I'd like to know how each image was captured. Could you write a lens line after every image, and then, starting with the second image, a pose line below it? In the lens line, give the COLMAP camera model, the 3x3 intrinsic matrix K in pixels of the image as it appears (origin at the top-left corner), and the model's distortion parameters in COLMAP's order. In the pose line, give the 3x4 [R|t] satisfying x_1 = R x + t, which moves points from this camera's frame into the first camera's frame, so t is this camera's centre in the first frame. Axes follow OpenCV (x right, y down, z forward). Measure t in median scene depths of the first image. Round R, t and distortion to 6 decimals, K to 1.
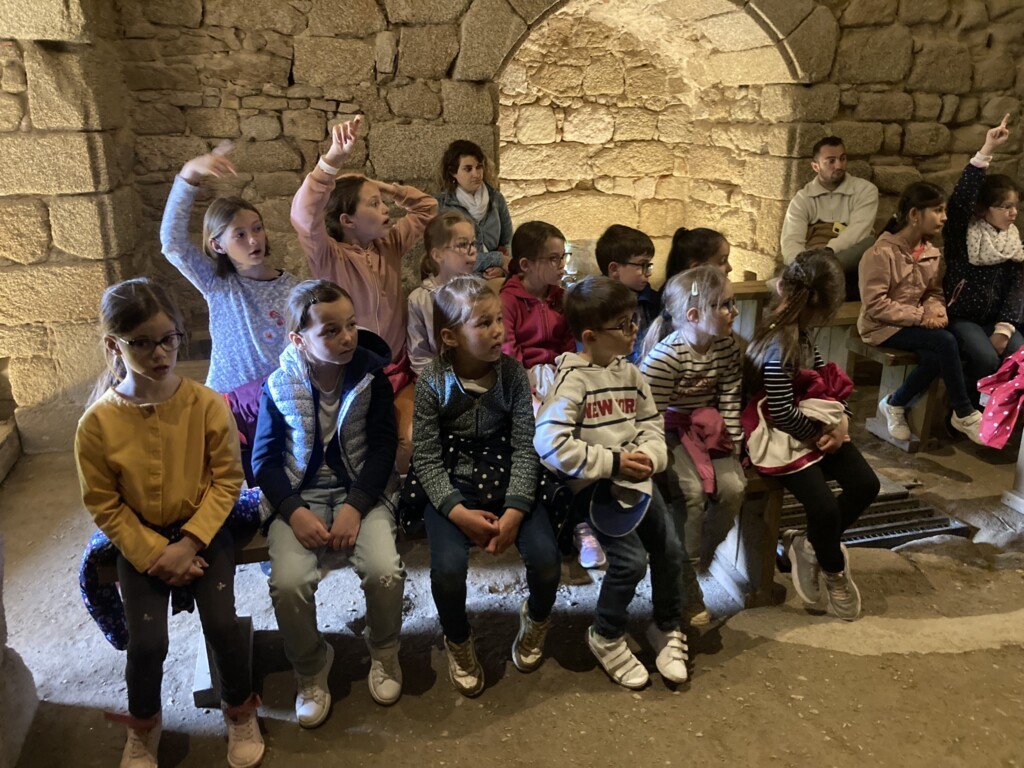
lens RADIAL K [[853.3, 0, 512.0], [0, 853.3, 384.0], [0, 0, 1]] dist [-0.011567, 0.004662]
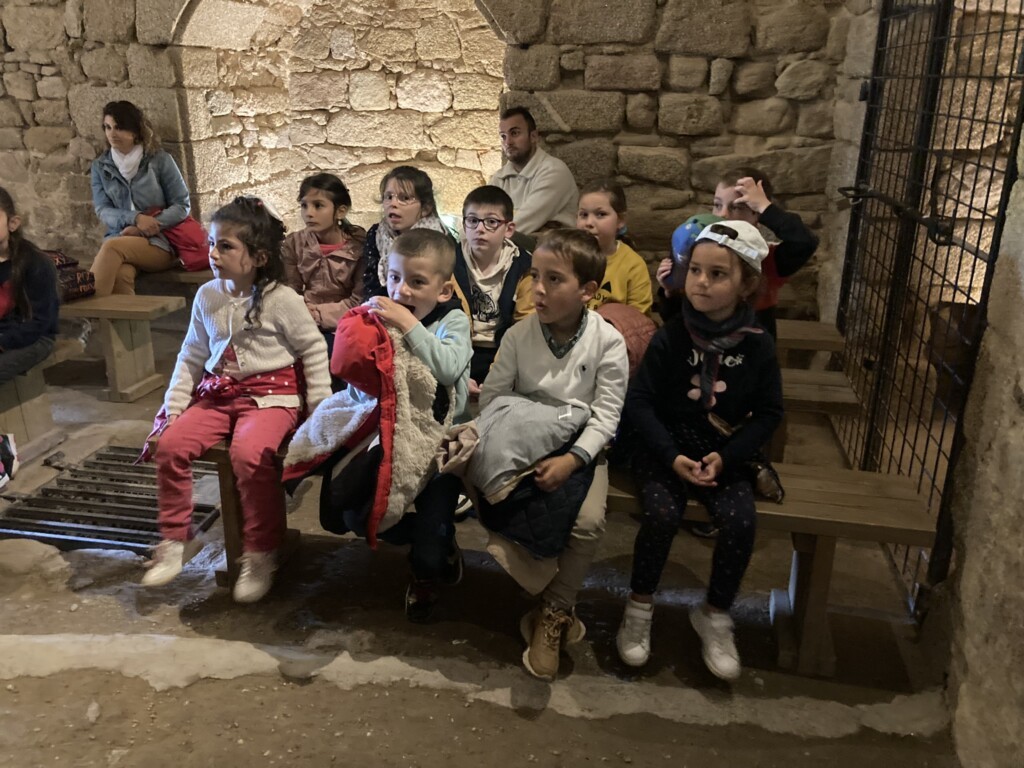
lens RADIAL K [[853.3, 0, 512.0], [0, 853.3, 384.0], [0, 0, 1]] dist [-0.011567, 0.004662]
pose [[0.896719, 0.157556, -0.413607, 0.643157], [-0.144587, 0.987504, 0.062698, -0.059003], [0.418317, 0.003580, 0.908294, 0.188798]]
